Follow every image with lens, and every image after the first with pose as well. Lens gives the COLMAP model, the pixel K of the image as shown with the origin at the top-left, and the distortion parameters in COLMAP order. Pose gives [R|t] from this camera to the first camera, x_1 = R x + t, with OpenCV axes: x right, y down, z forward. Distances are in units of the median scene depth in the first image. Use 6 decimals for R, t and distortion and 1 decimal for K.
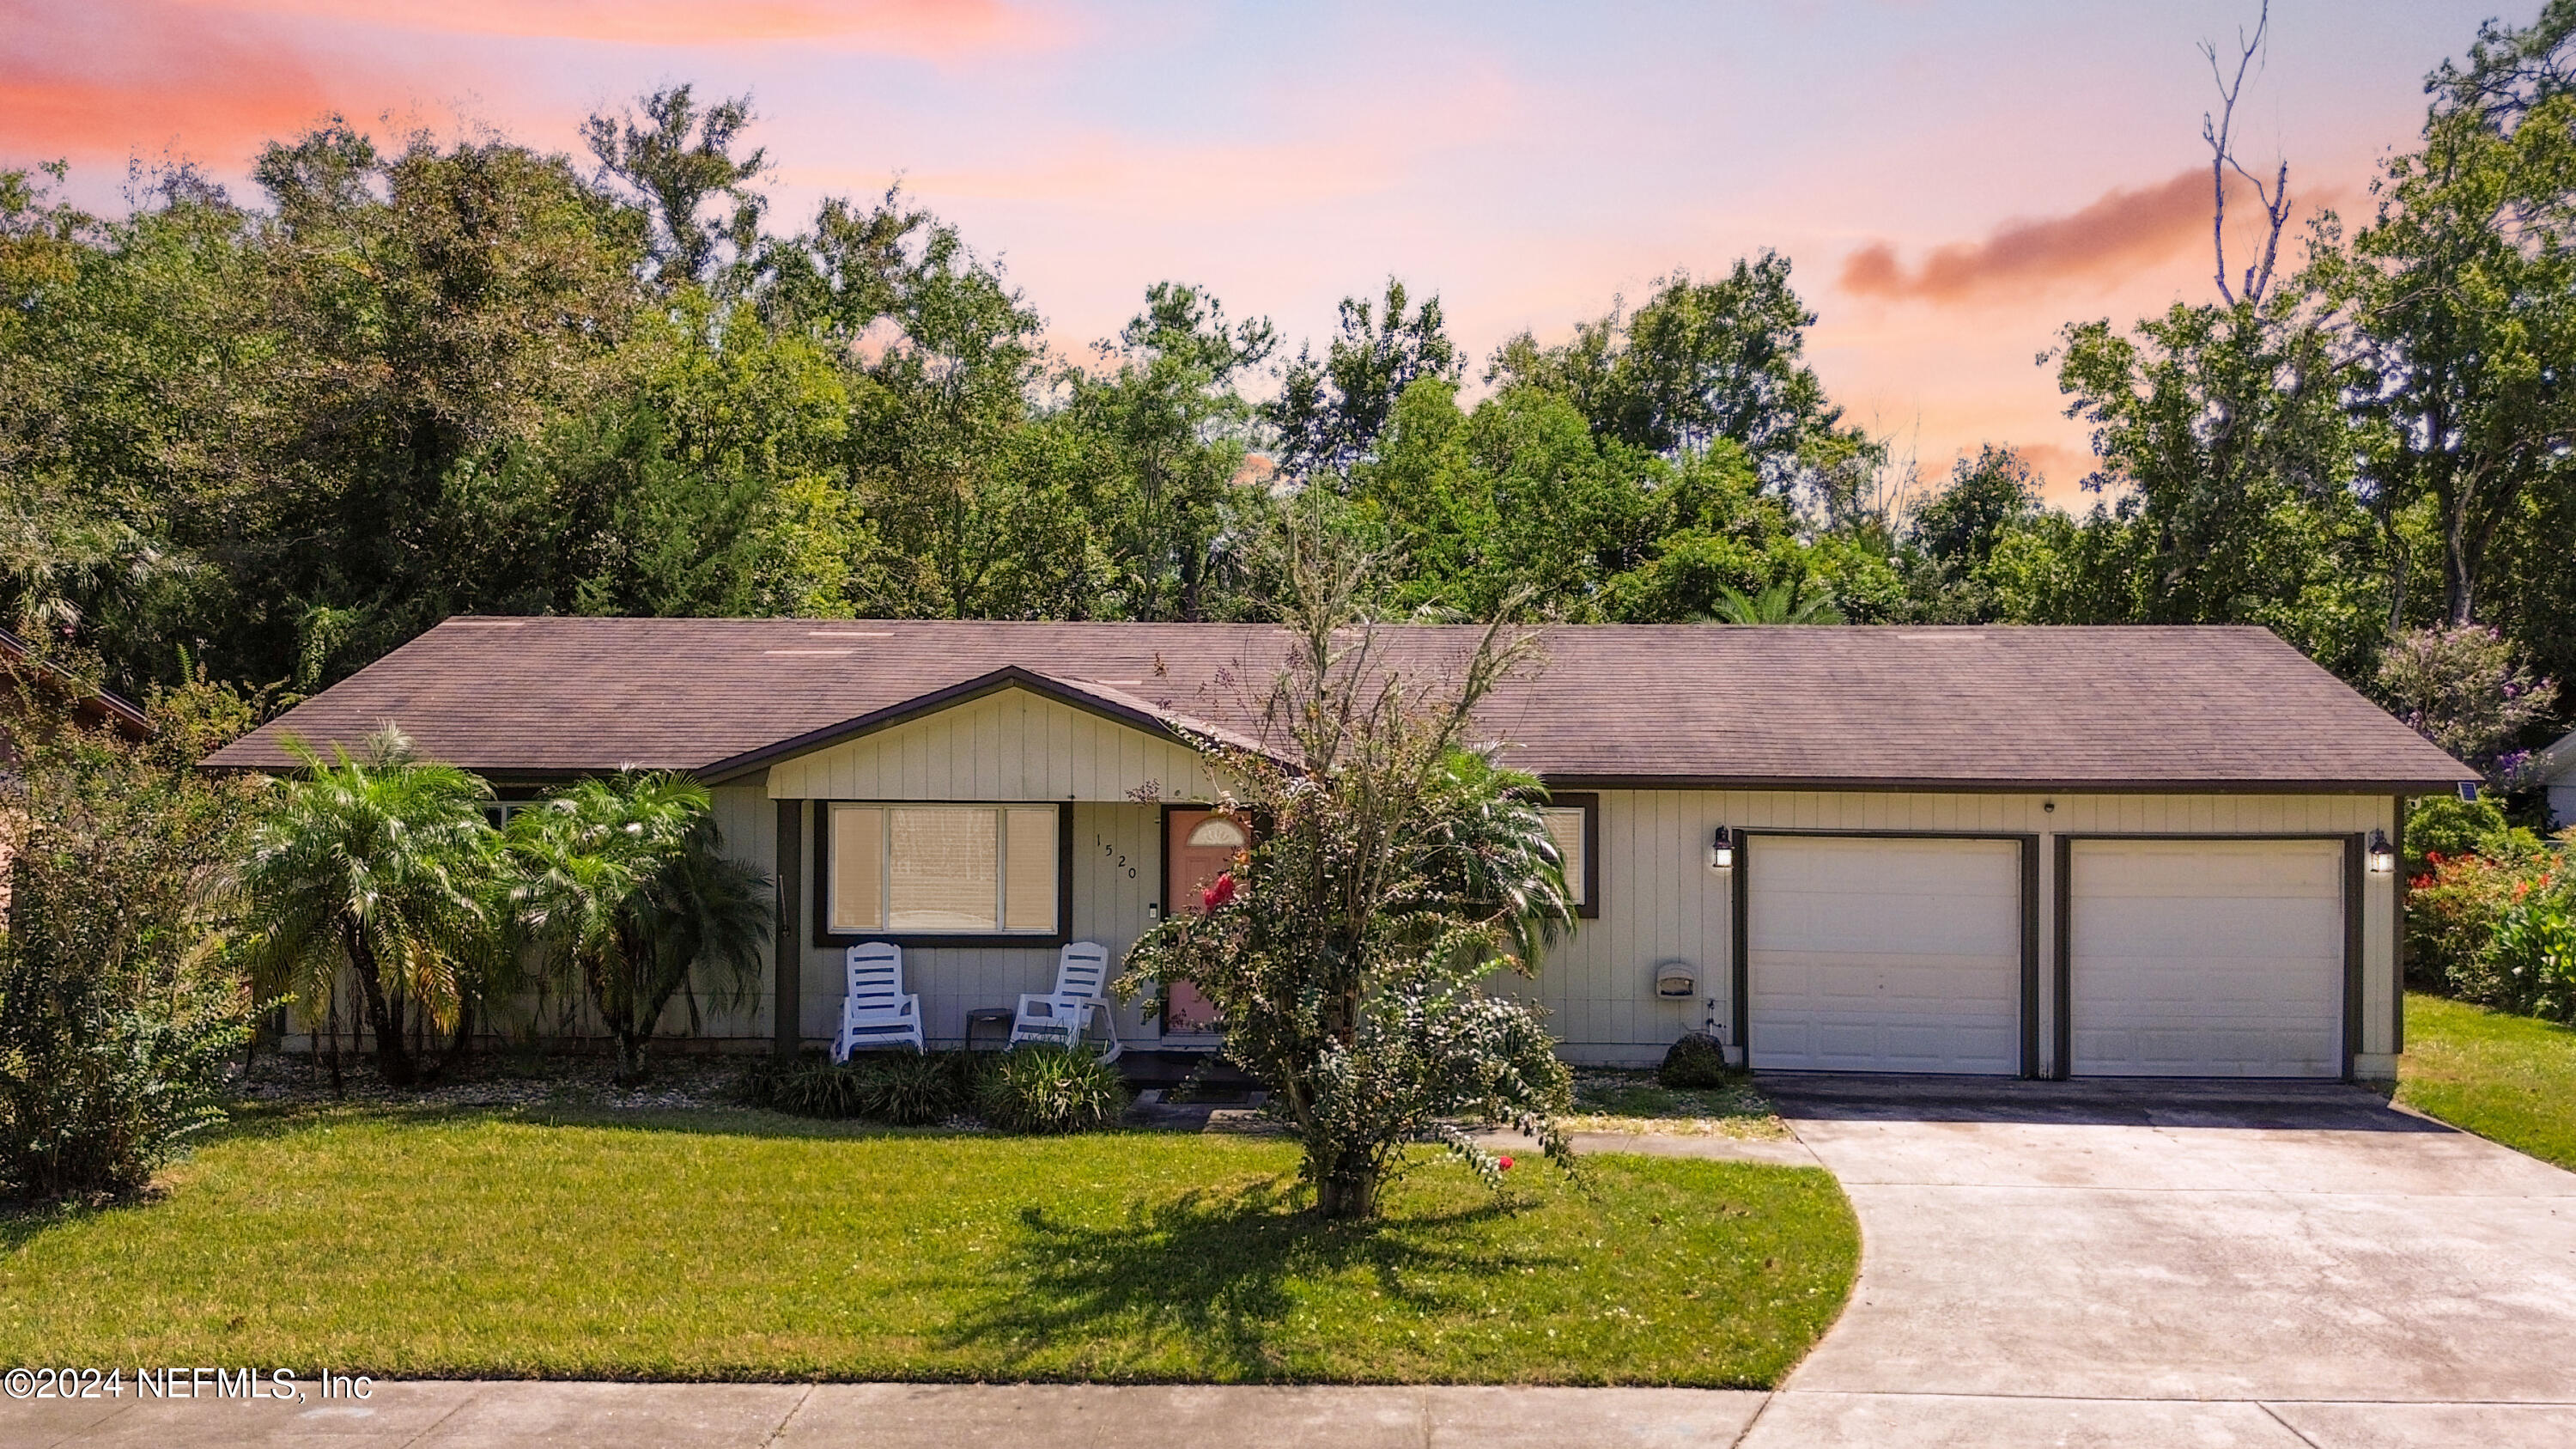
lens RADIAL K [[1909.8, 0, 1288.0], [0, 1909.8, 729.6], [0, 0, 1]] dist [0.025592, -0.006297]
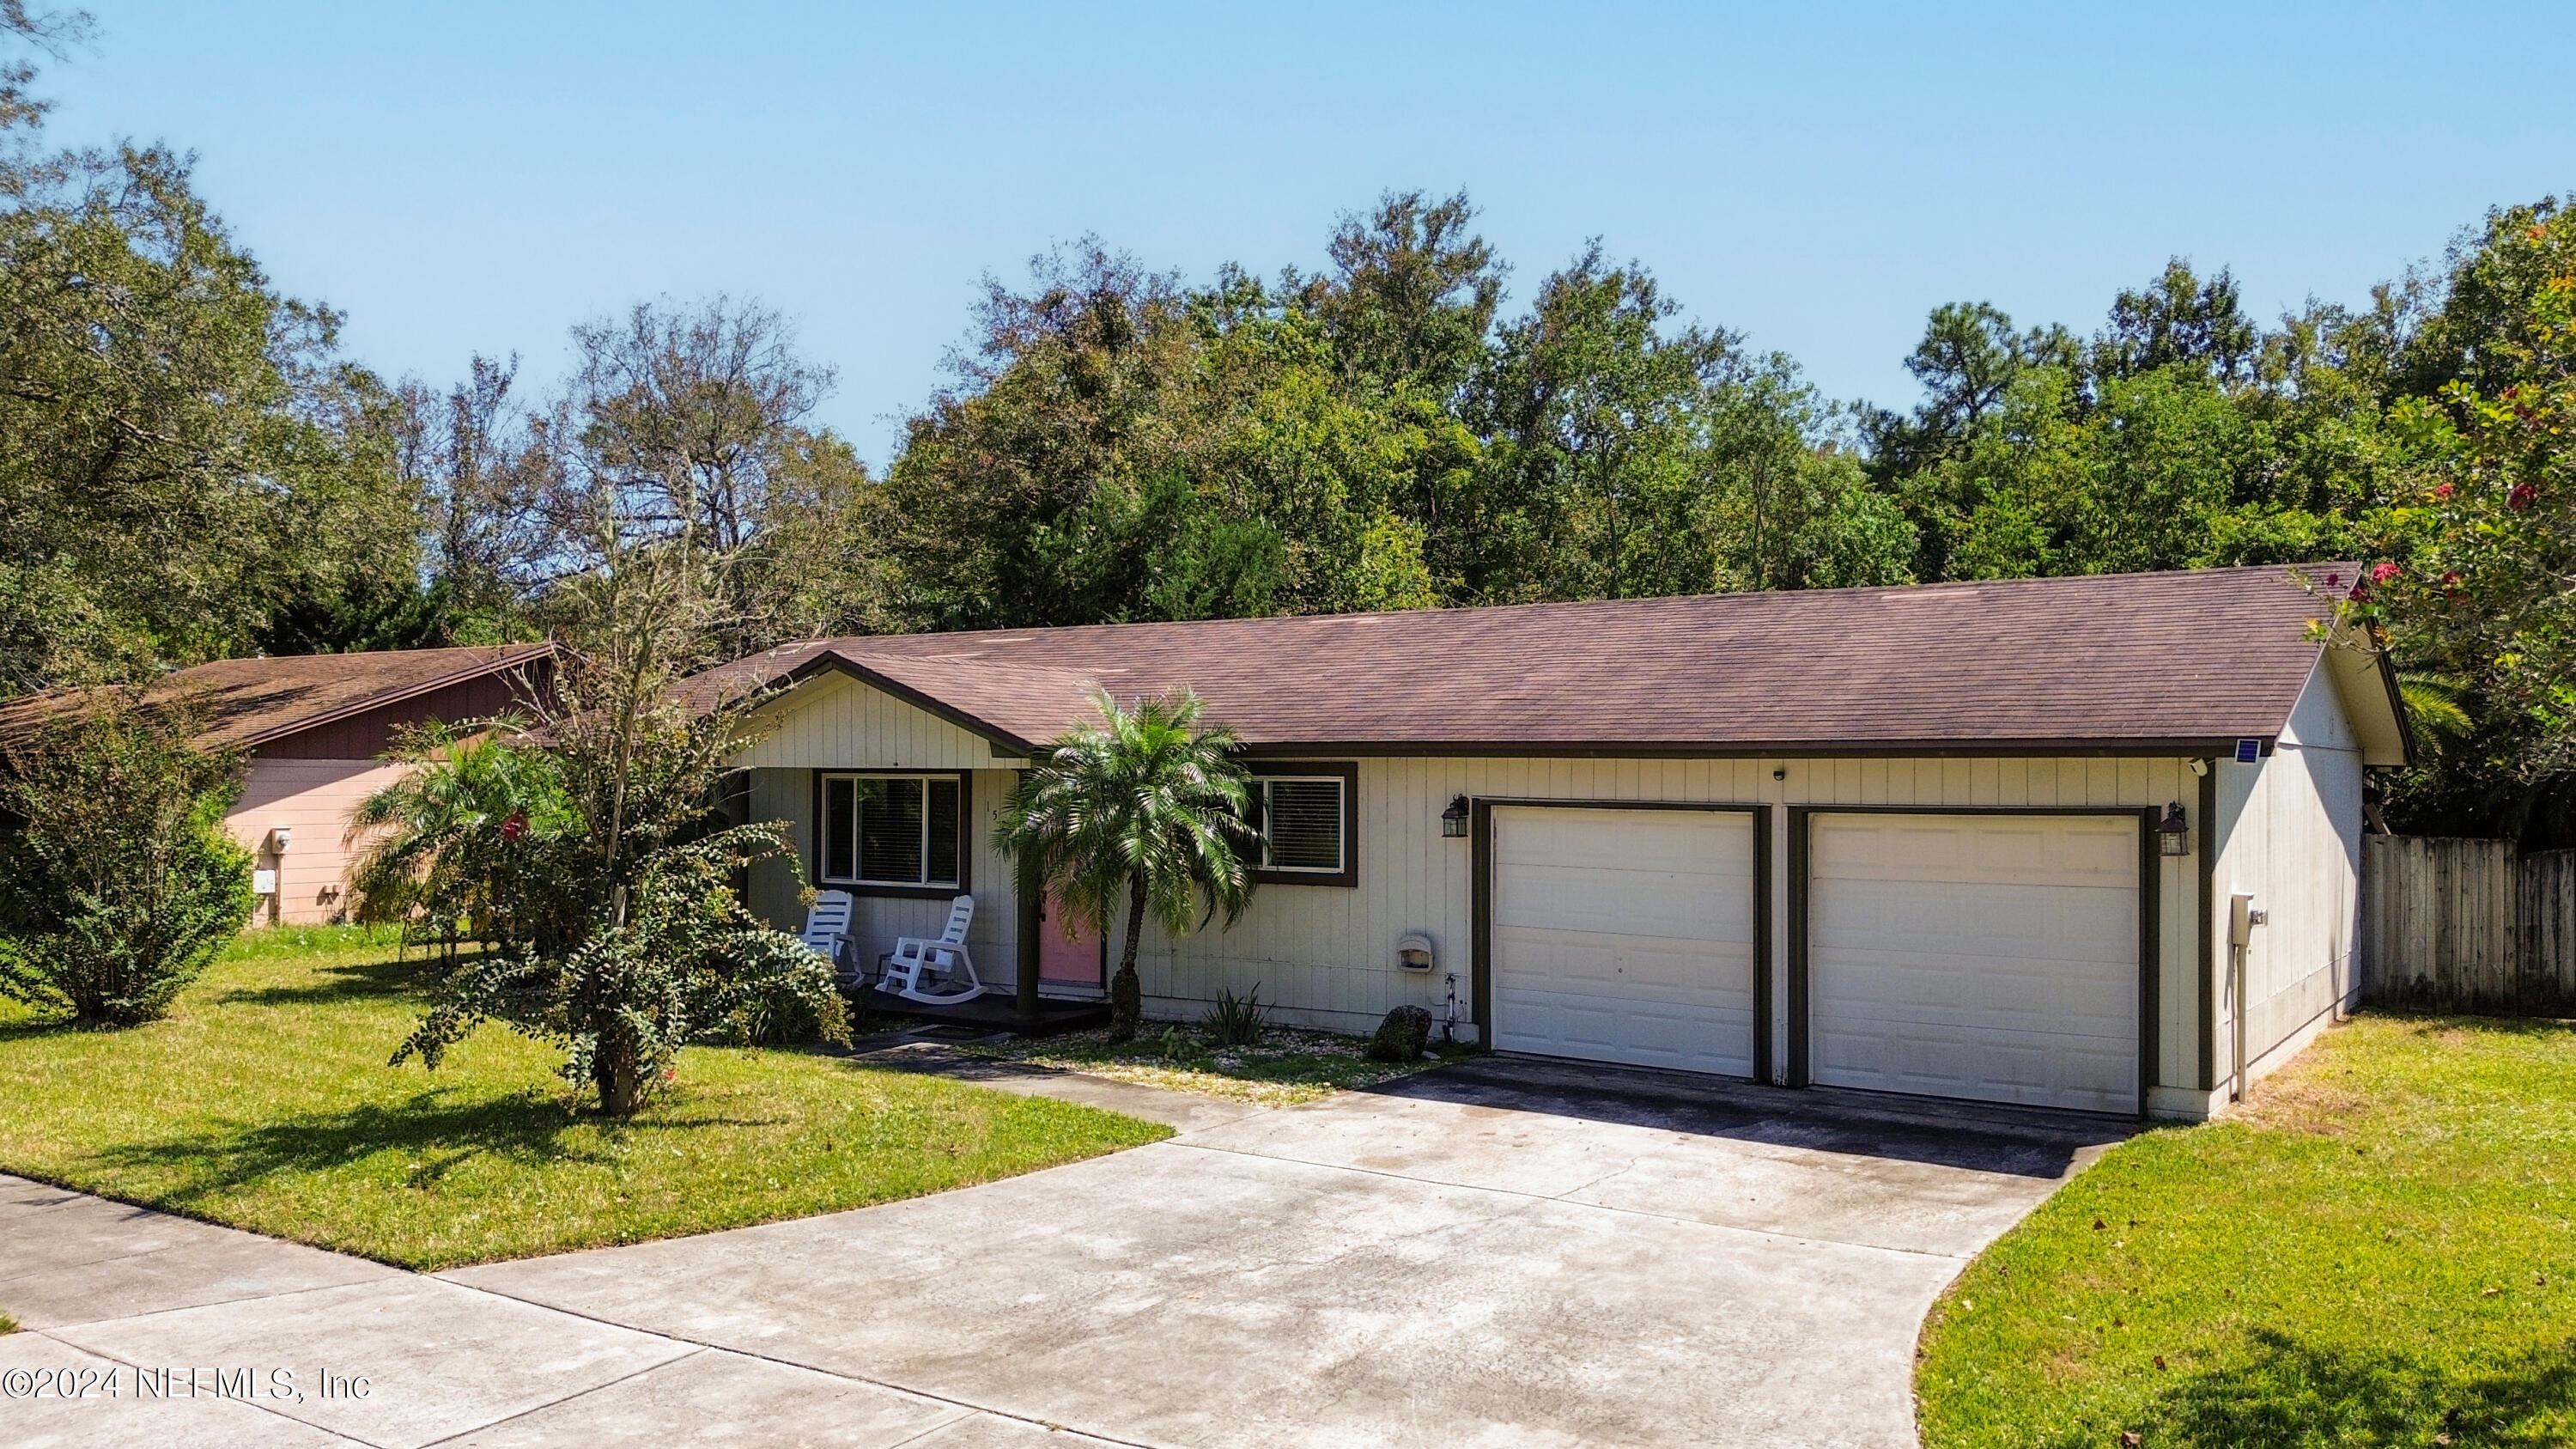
lens RADIAL K [[1728.3, 0, 1288.7], [0, 1728.3, 726.9], [0, 0, 1]] dist [0.040250, -0.002116]
pose [[0.870182, -0.014421, -0.492519, 0.595739], [0.006241, 0.999814, -0.018247, 0.031951], [0.492691, 0.012804, 0.870110, 0.199672]]
